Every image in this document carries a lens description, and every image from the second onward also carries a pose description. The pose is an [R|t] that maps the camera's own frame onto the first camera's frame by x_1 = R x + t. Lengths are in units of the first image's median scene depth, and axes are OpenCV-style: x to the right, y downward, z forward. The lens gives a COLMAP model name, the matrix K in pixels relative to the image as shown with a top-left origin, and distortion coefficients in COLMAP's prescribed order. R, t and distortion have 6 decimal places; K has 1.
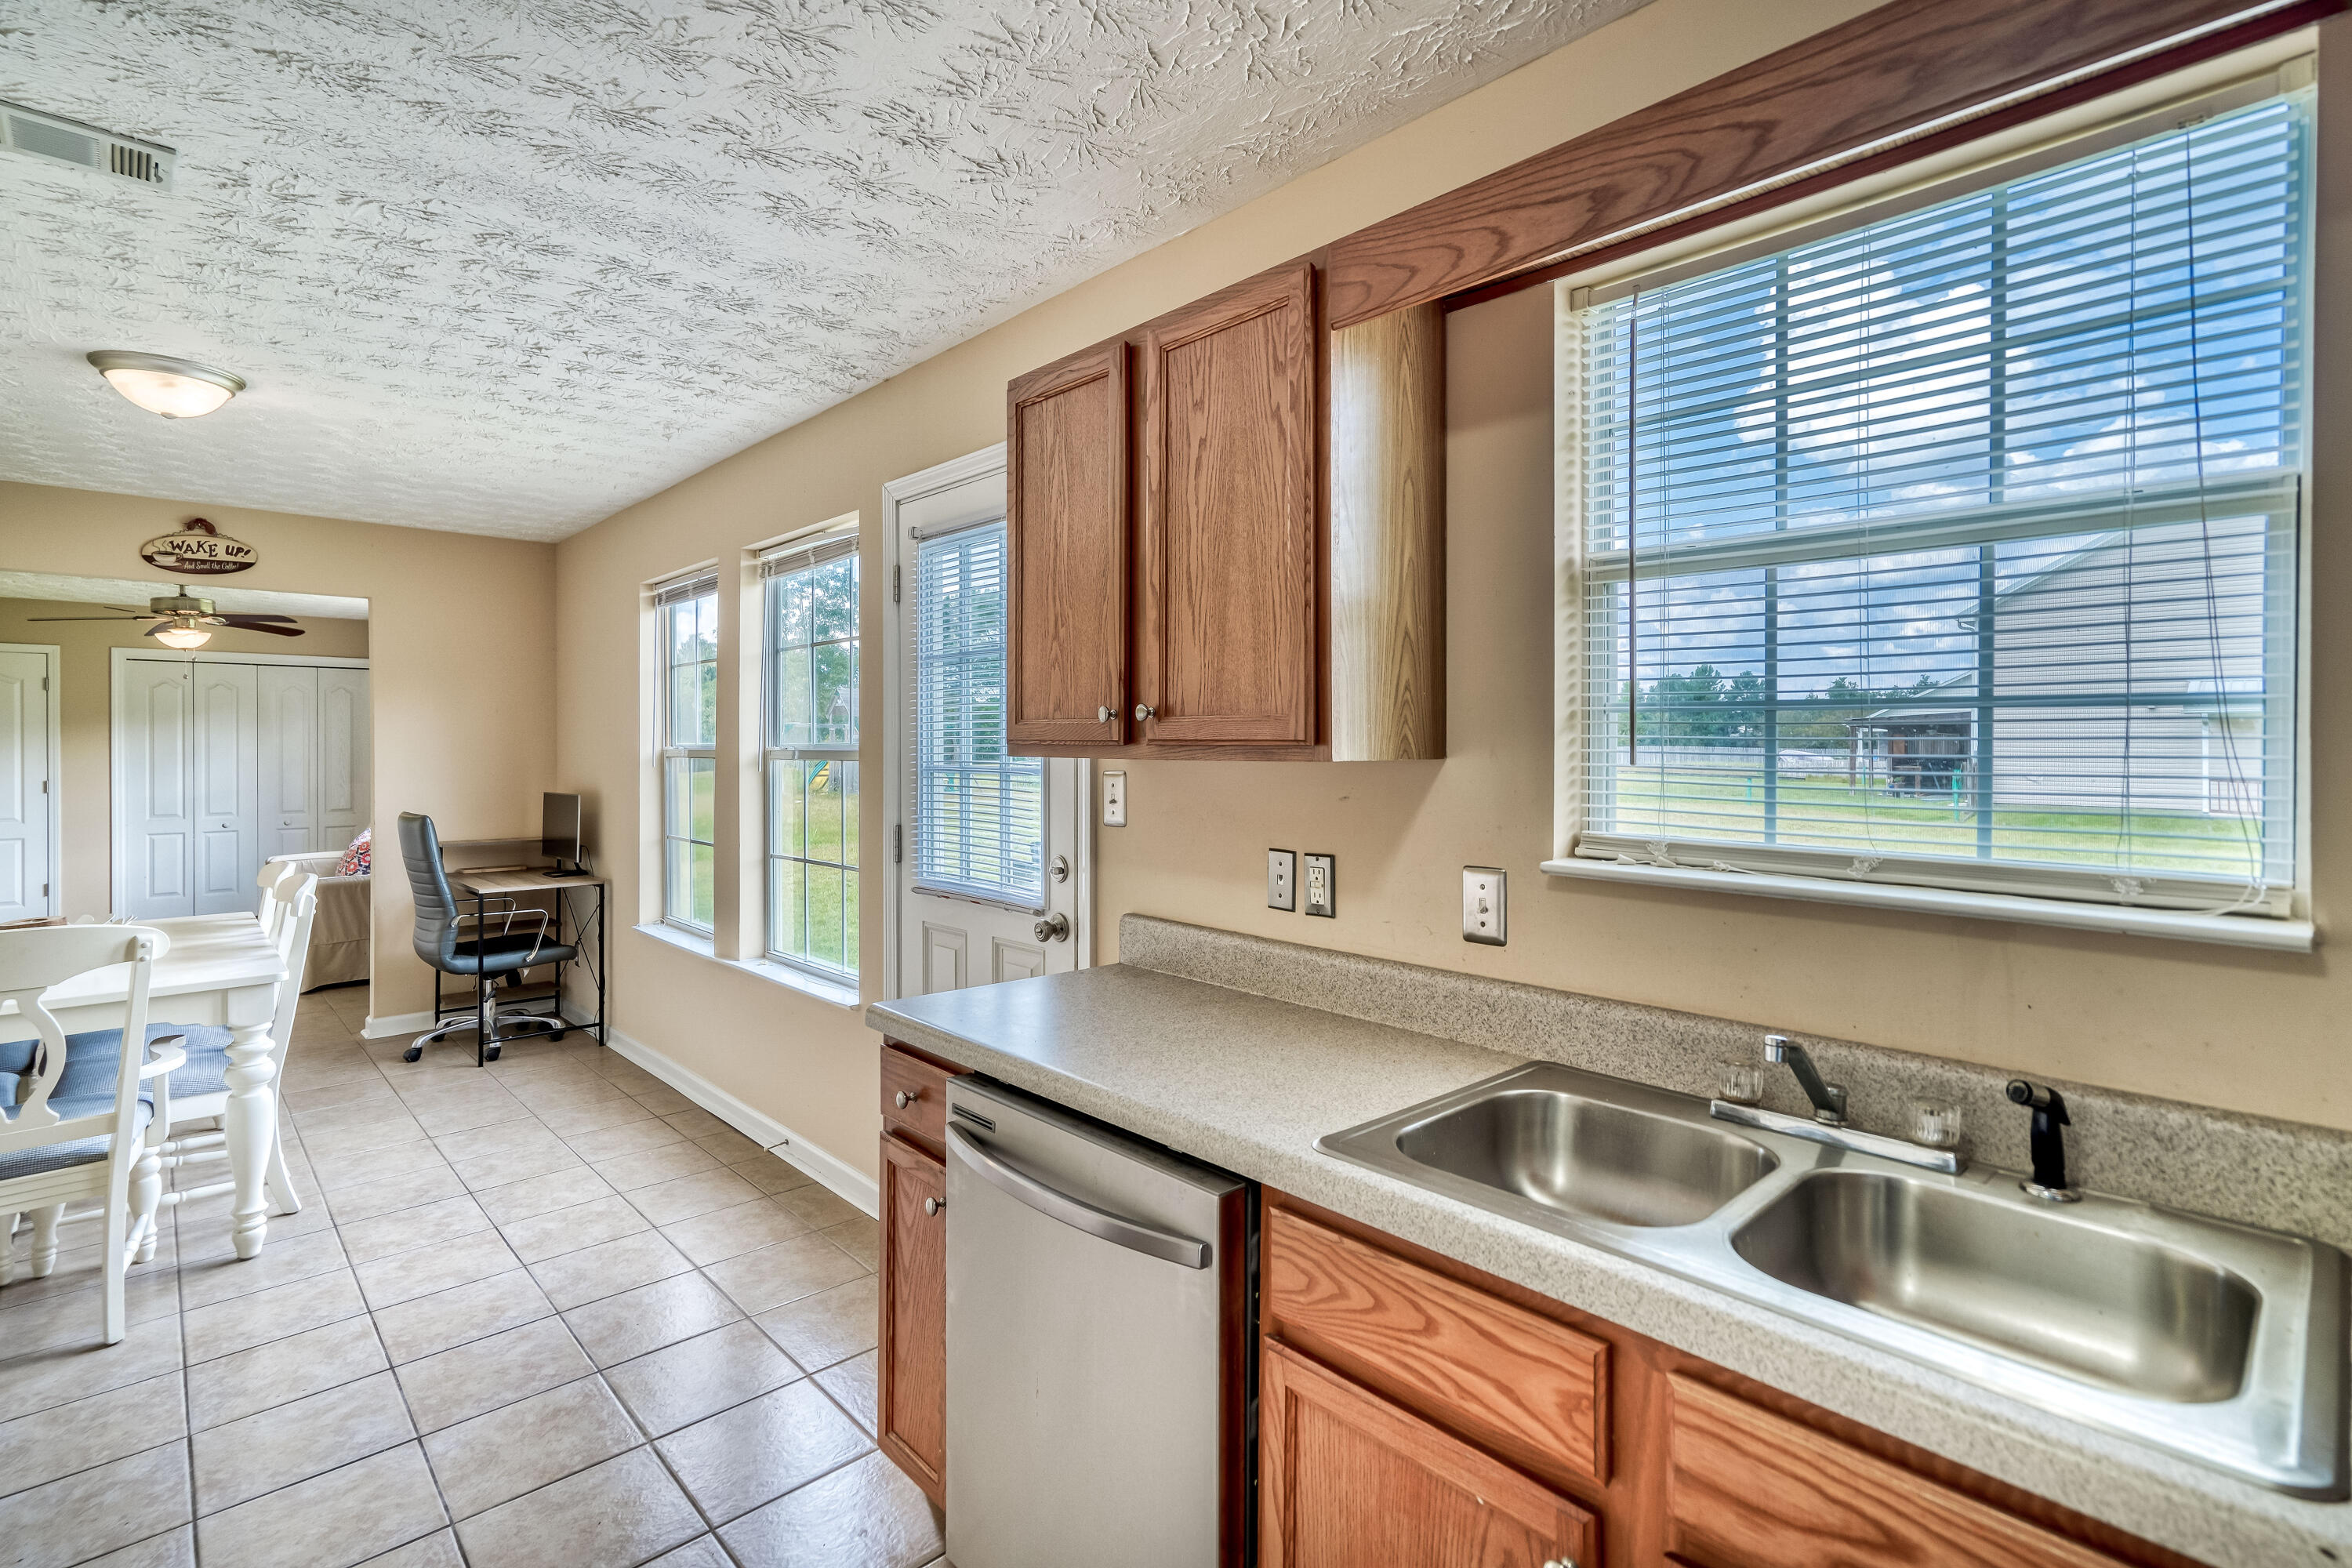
lens RADIAL K [[1108.0, 0, 1177.0], [0, 1108.0, 755.3], [0, 0, 1]] dist [0.002341, 0.001068]
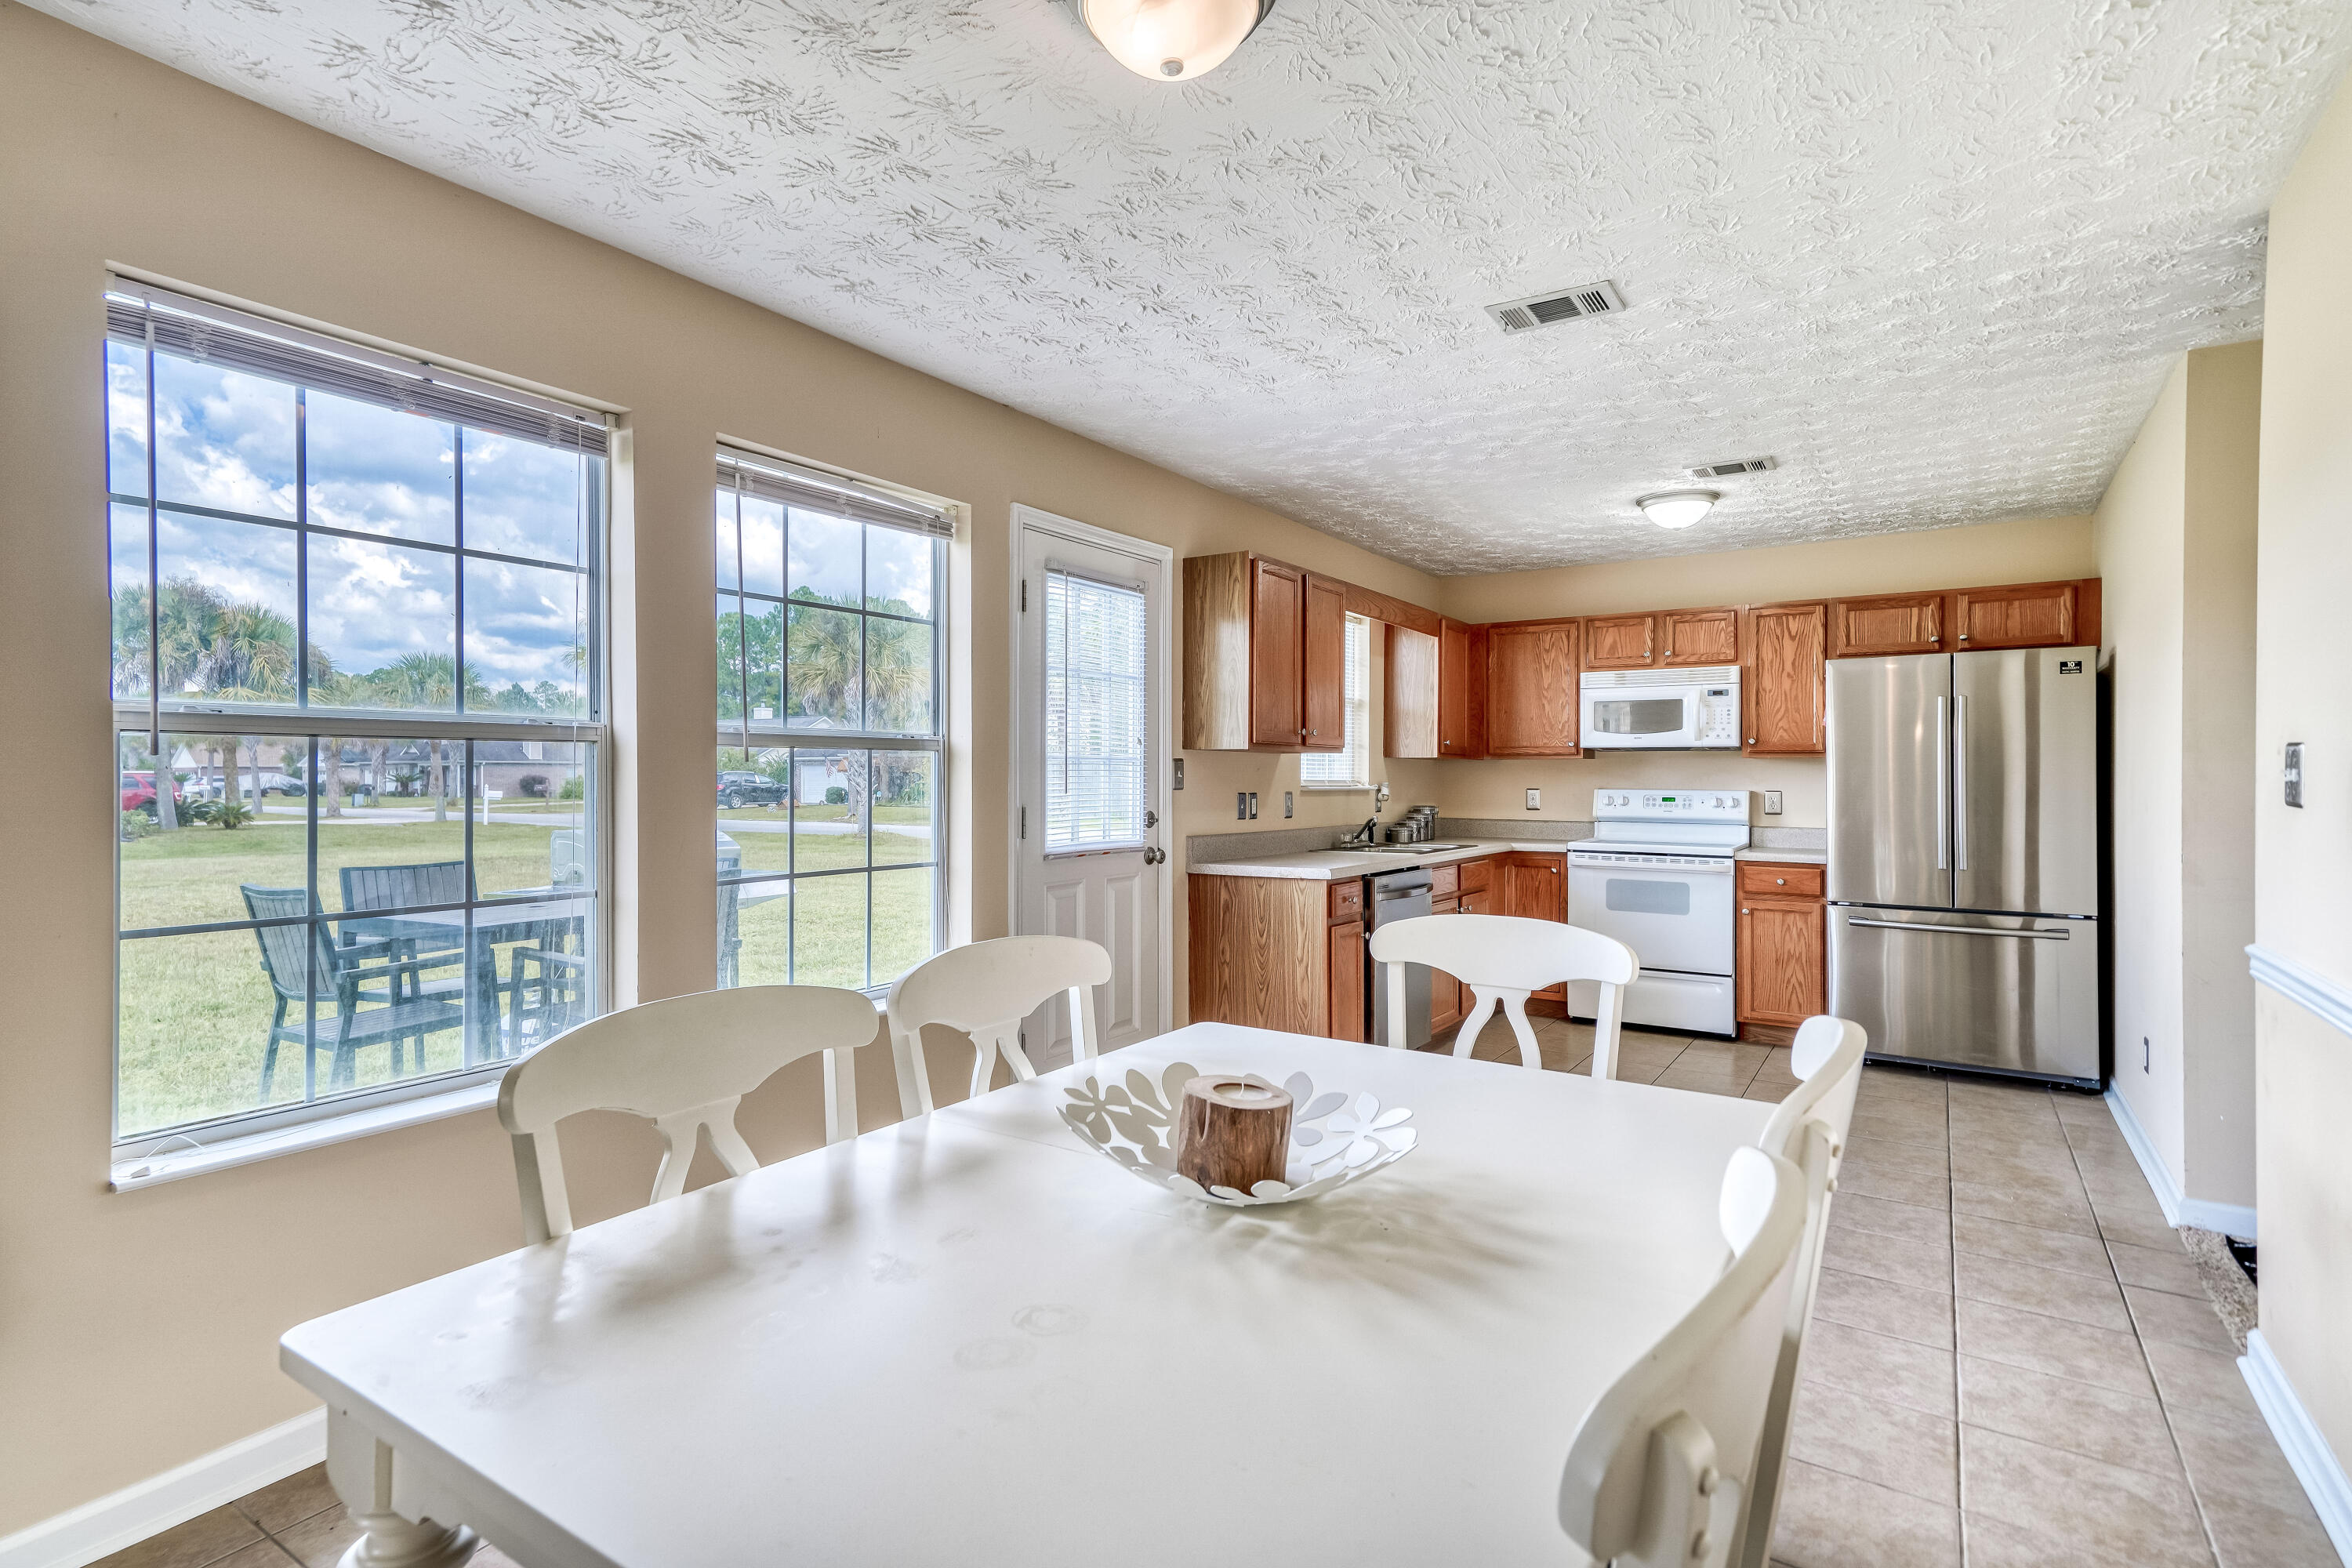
lens RADIAL K [[1135.3, 0, 1176.0], [0, 1135.3, 784.0], [0, 0, 1]] dist [0.002573, 0.000316]
pose [[-0.229541, -0.005379, 0.973284, -1.106014], [0.007916, 0.999941, 0.007393, 0.025341], [-0.973267, 0.009401, -0.229485, 0.862111]]
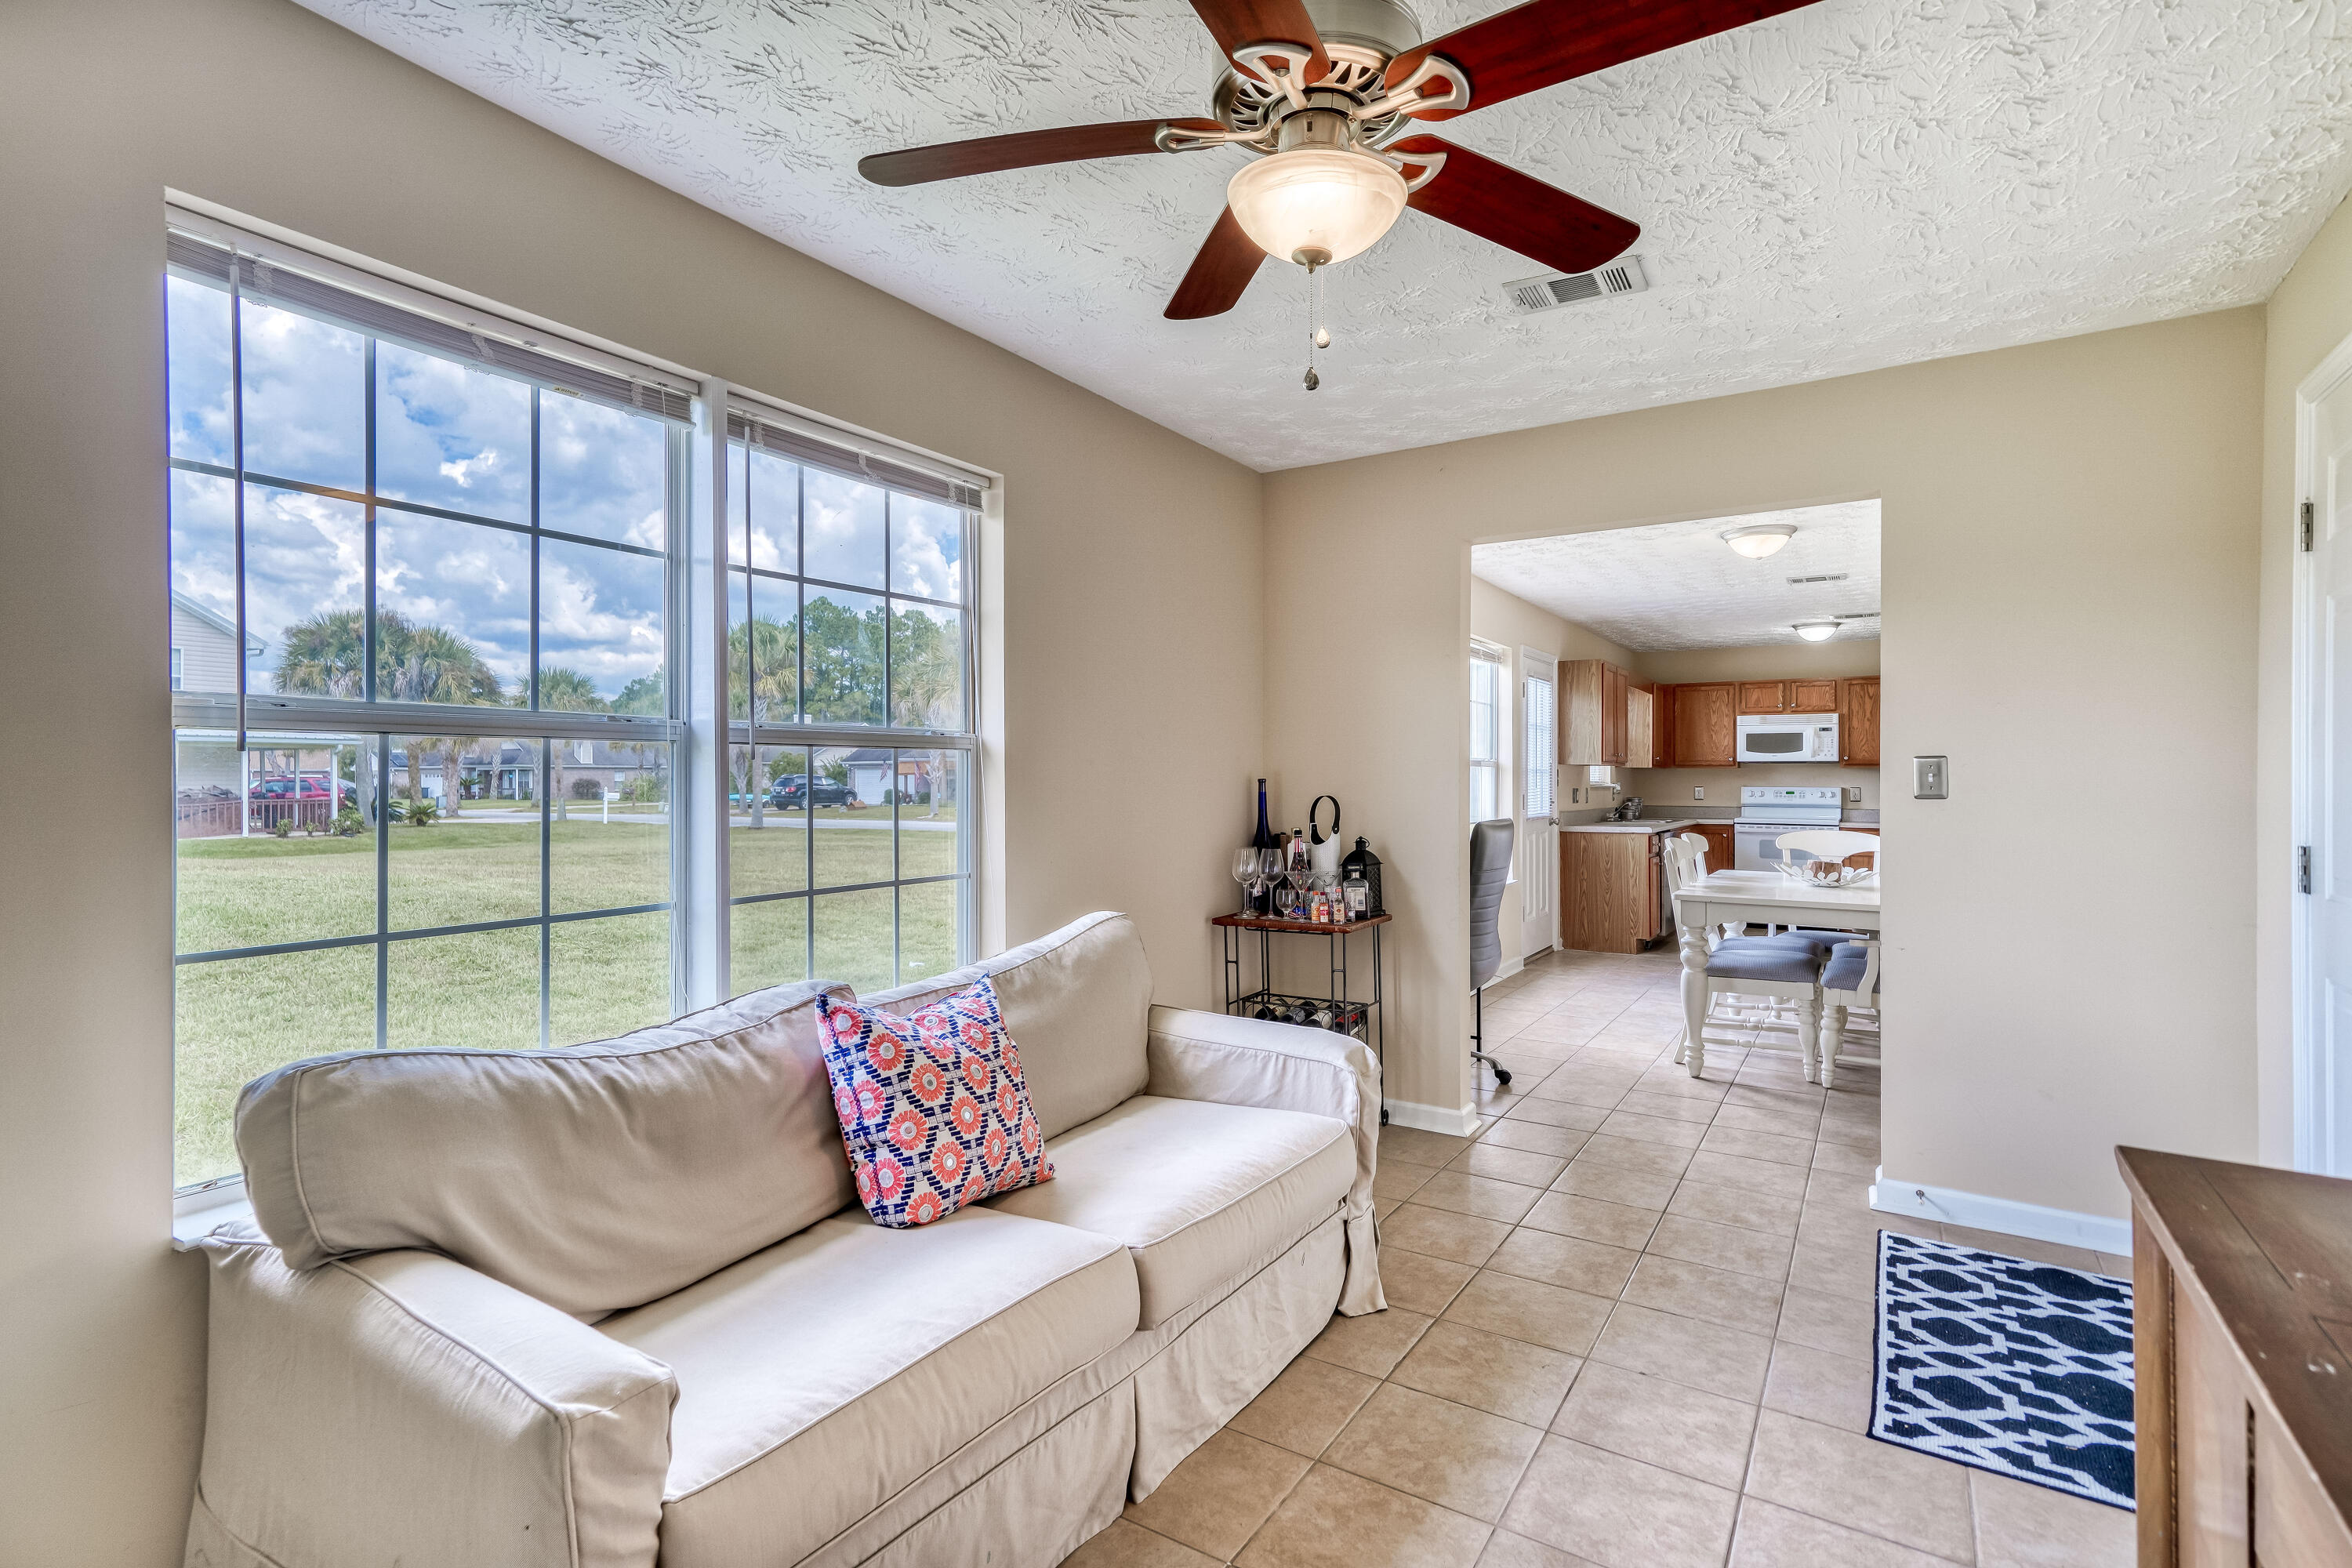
lens RADIAL K [[1105.2, 0, 1176.0], [0, 1105.2, 784.0], [0, 0, 1]] dist [-0.001285, -0.000093]
pose [[-0.242540, -0.003122, 0.970136, -1.795986], [0.008505, 0.999950, 0.005344, 0.018733], [-0.970104, 0.009547, -0.242501, 1.755831]]
